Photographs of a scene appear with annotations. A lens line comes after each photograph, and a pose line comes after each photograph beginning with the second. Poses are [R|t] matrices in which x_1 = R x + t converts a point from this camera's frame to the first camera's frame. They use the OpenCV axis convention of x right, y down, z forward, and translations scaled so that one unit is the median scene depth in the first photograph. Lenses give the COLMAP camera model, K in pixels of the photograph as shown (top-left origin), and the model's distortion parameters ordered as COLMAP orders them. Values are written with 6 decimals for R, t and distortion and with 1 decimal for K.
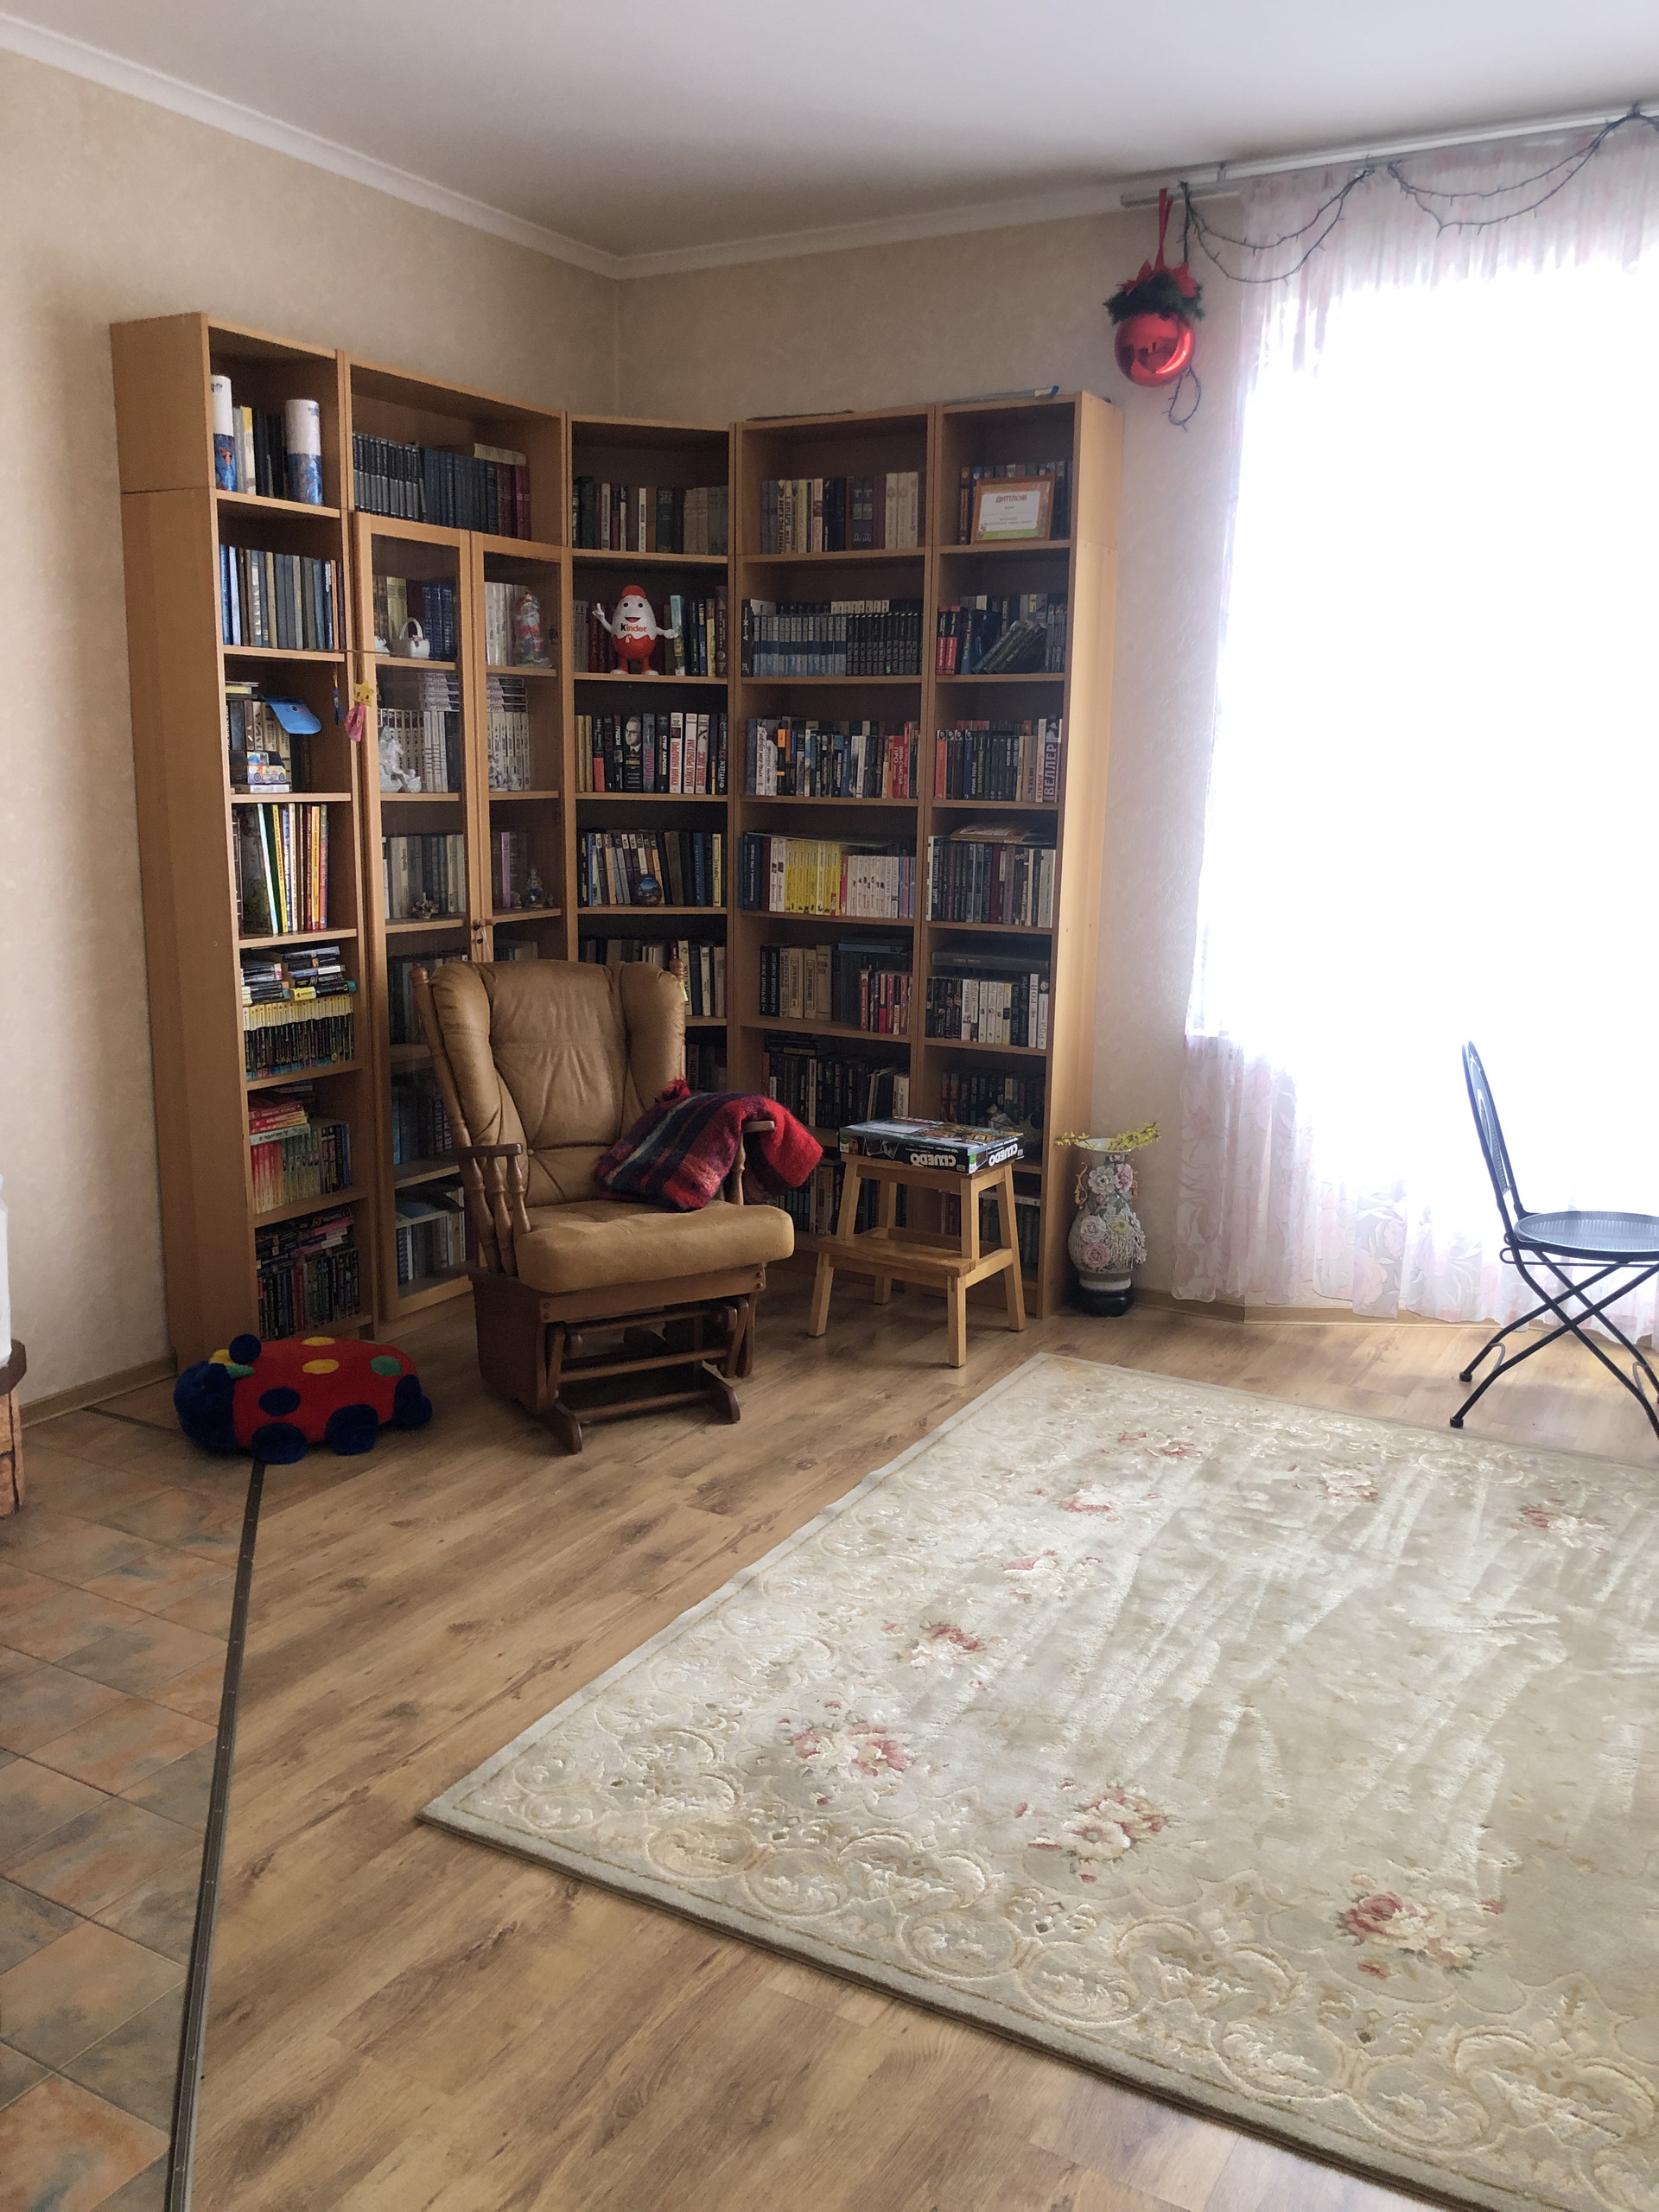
lens RADIAL K [[1833.0, 0, 842.9], [0, 1833.0, 1090.8], [0, 0, 1]] dist [0.050889, -0.043528]
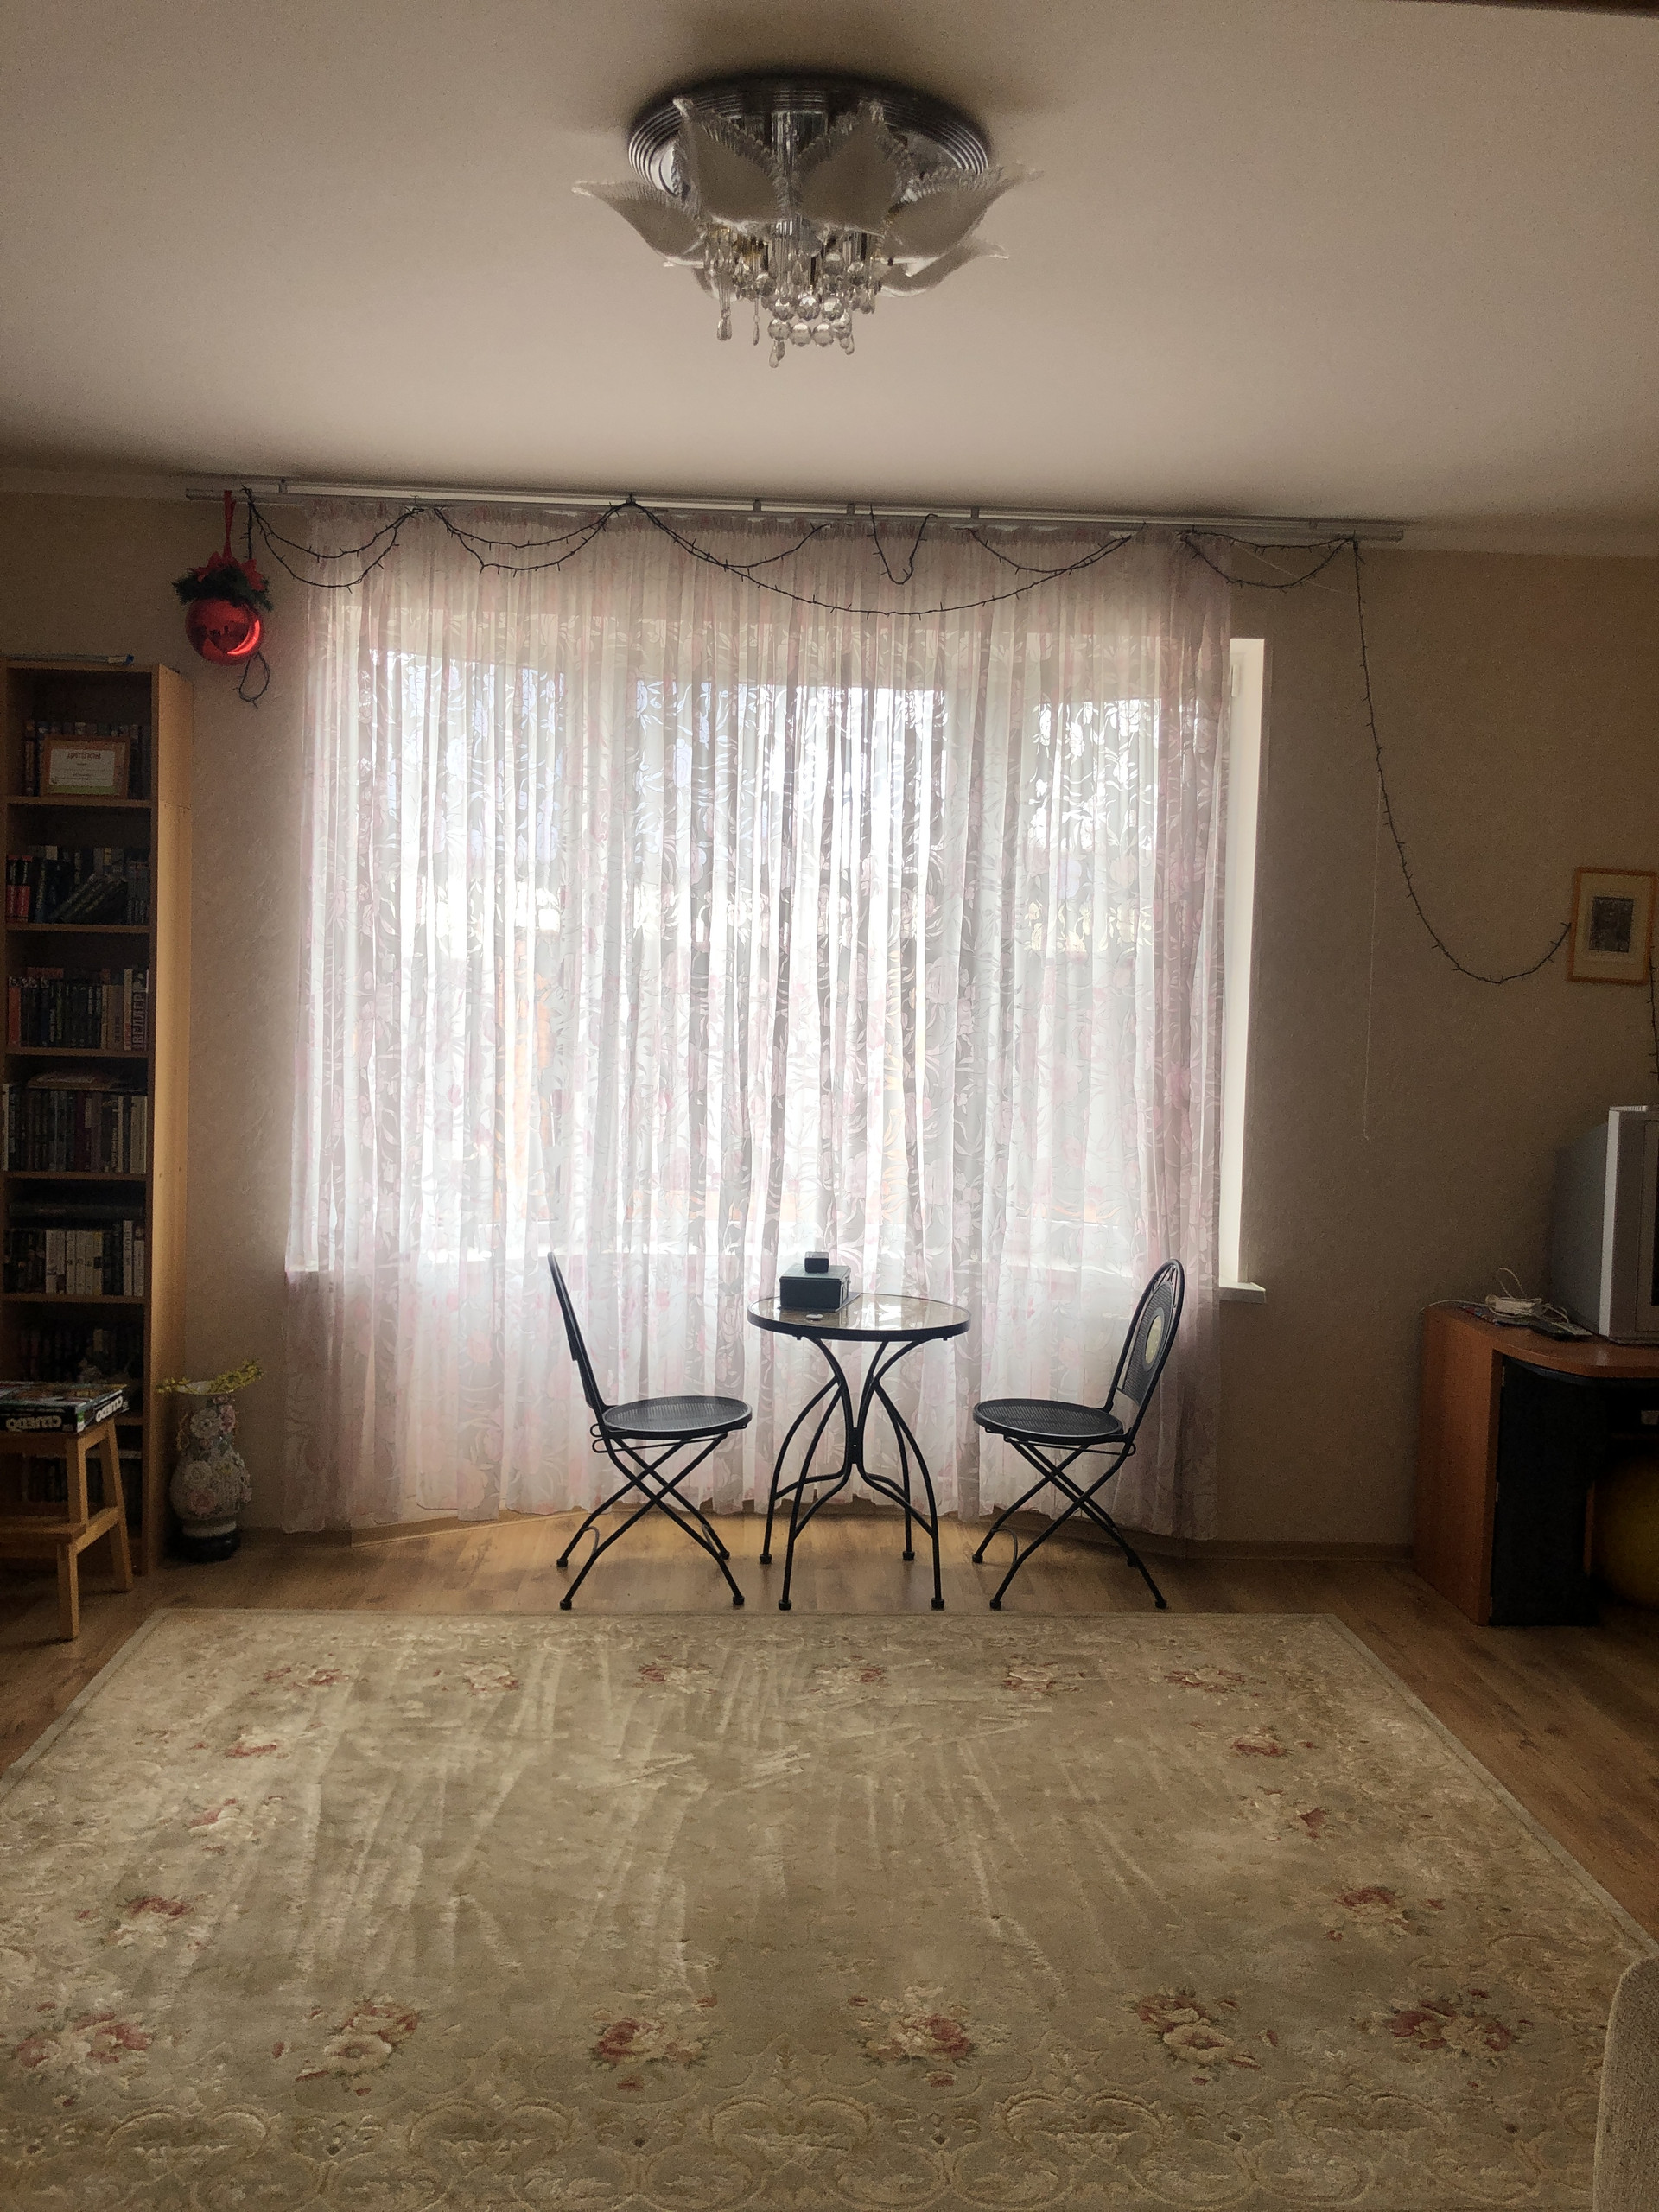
lens RADIAL K [[1833.0, 0, 845.2], [0, 1833.0, 1092.5], [0, 0, 1]] dist [0.050889, -0.043528]
pose [[0.846887, -0.020001, 0.531397, -0.113166], [0.081994, 0.992254, -0.093325, -0.009166], [-0.525414, 0.122607, 0.841966, -0.061481]]
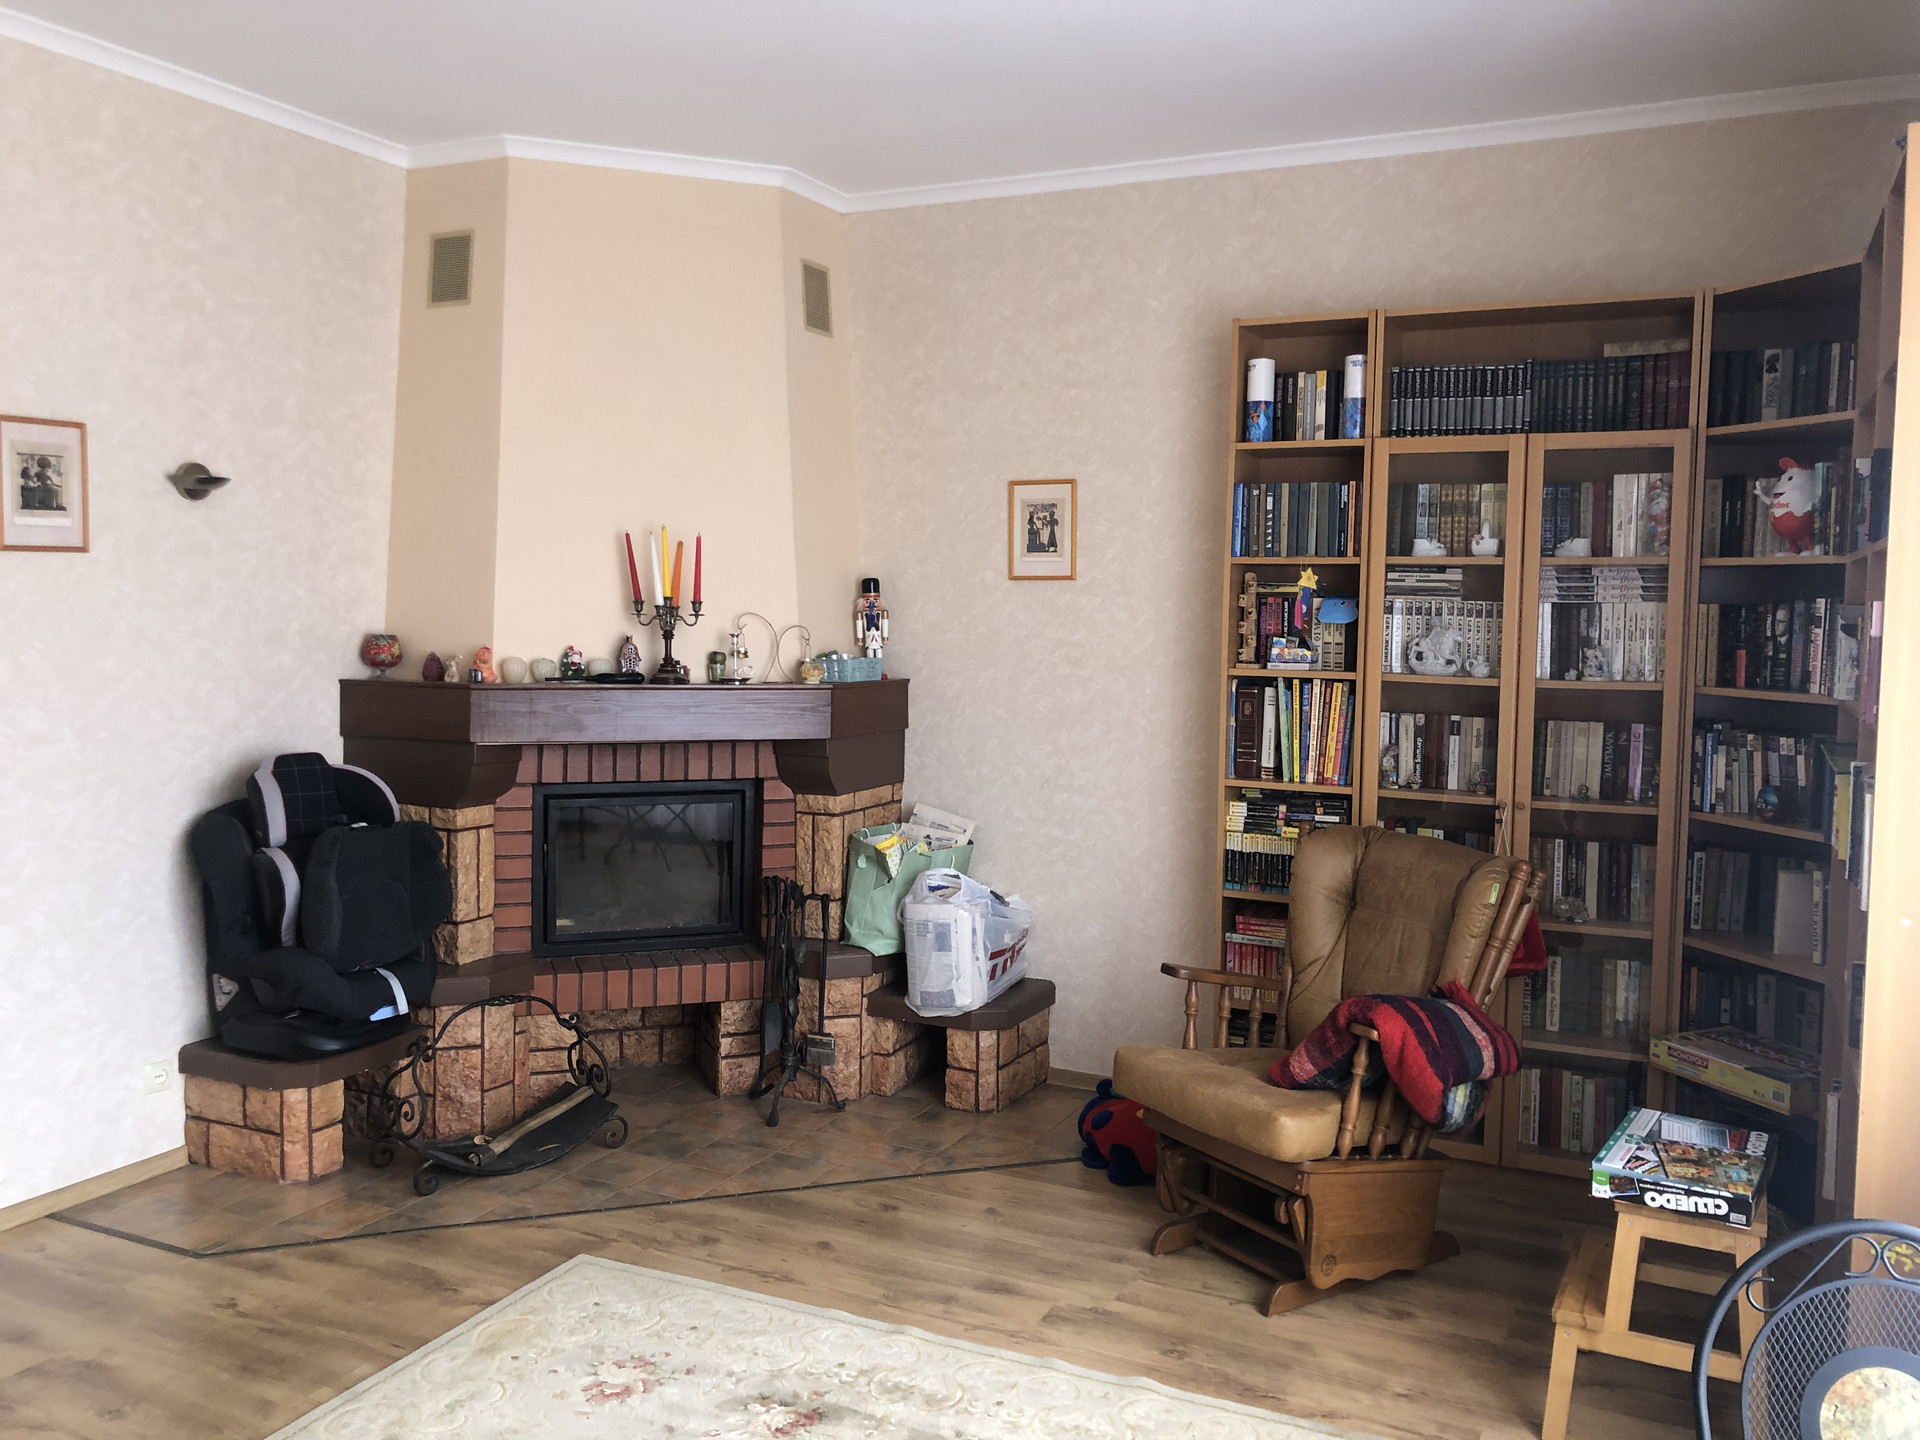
lens RADIAL K [[1591.1, 0, 950.0], [0, 1591.1, 701.3], [0, 0, 1]] dist [0.050889, -0.043528]
pose [[0.058171, 0.050847, -0.997011, 0.780178], [-0.194657, 0.980110, 0.038628, -0.142156], [0.979145, 0.191828, 0.066912, 0.731361]]
